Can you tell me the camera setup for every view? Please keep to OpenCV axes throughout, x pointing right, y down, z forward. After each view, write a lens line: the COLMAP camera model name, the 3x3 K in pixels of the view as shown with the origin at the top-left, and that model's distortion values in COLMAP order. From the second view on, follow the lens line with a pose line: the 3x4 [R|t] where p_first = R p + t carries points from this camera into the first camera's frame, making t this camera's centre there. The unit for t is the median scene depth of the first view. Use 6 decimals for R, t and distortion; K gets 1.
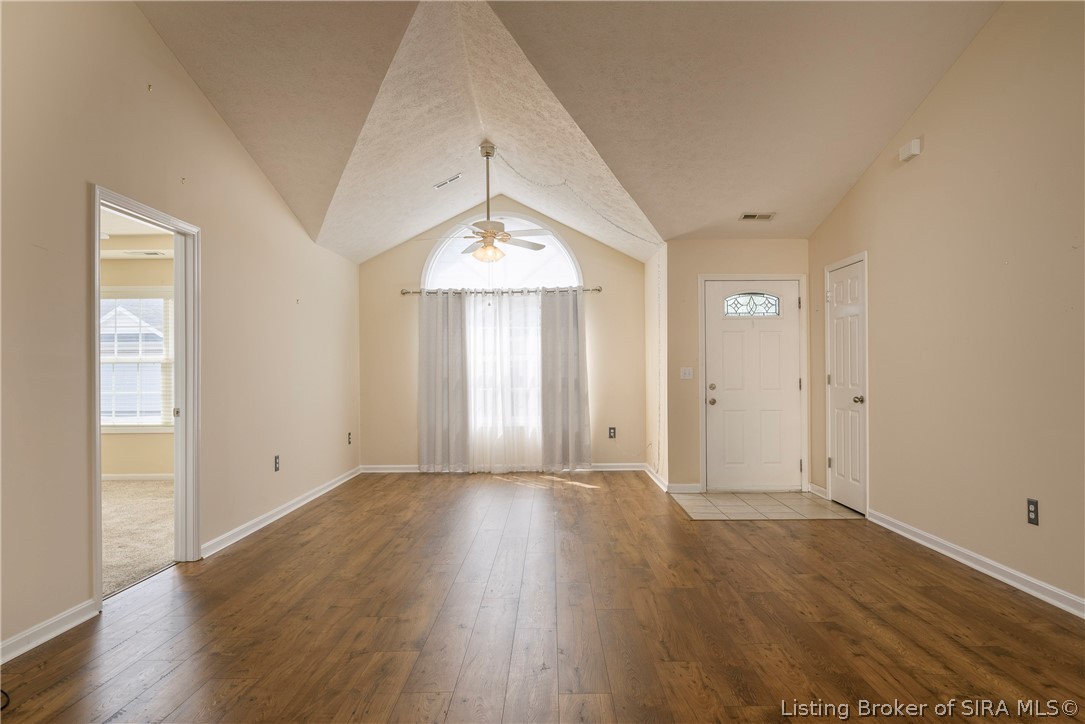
lens RADIAL K [[673.0, 0, 548.8], [0, 673.0, 367.7], [0, 0, 1]] dist [-0.002762, -0.001231]
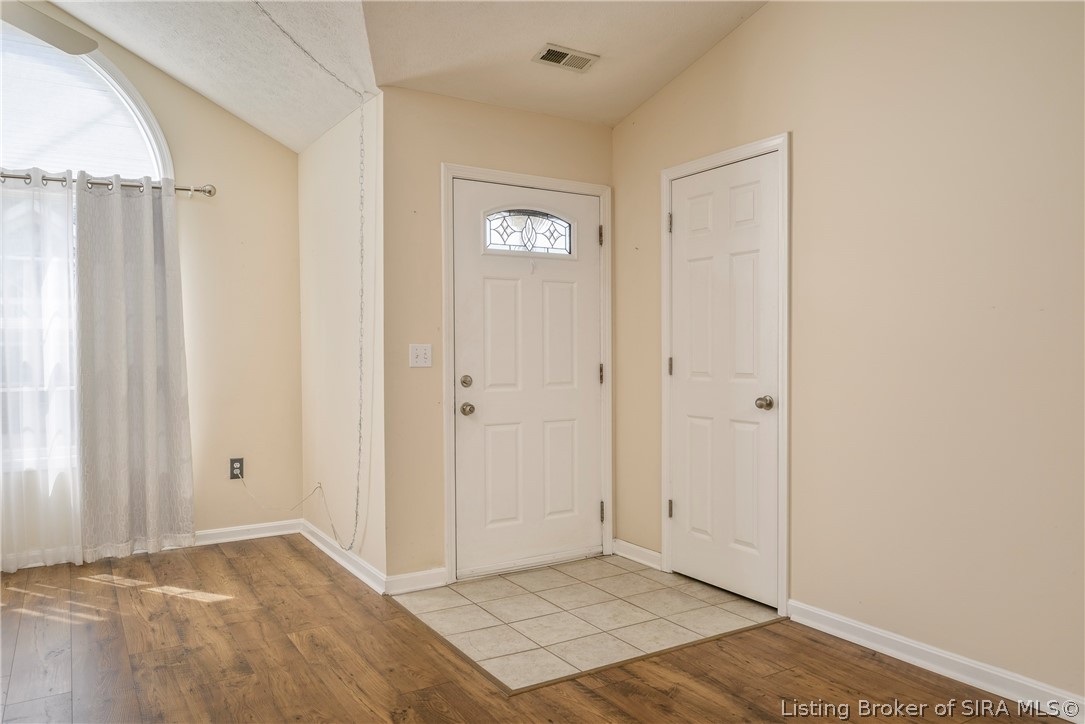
lens RADIAL K [[768.8, 0, 542.5], [0, 768.8, 362.0], [0, 0, 1]] dist [0.002703, -0.000850]
pose [[0.849068, -0.009073, 0.528206, -0.024287], [-0.001575, 0.999805, 0.019705, 0.001224], [-0.528282, -0.017562, 0.848888, 0.448565]]
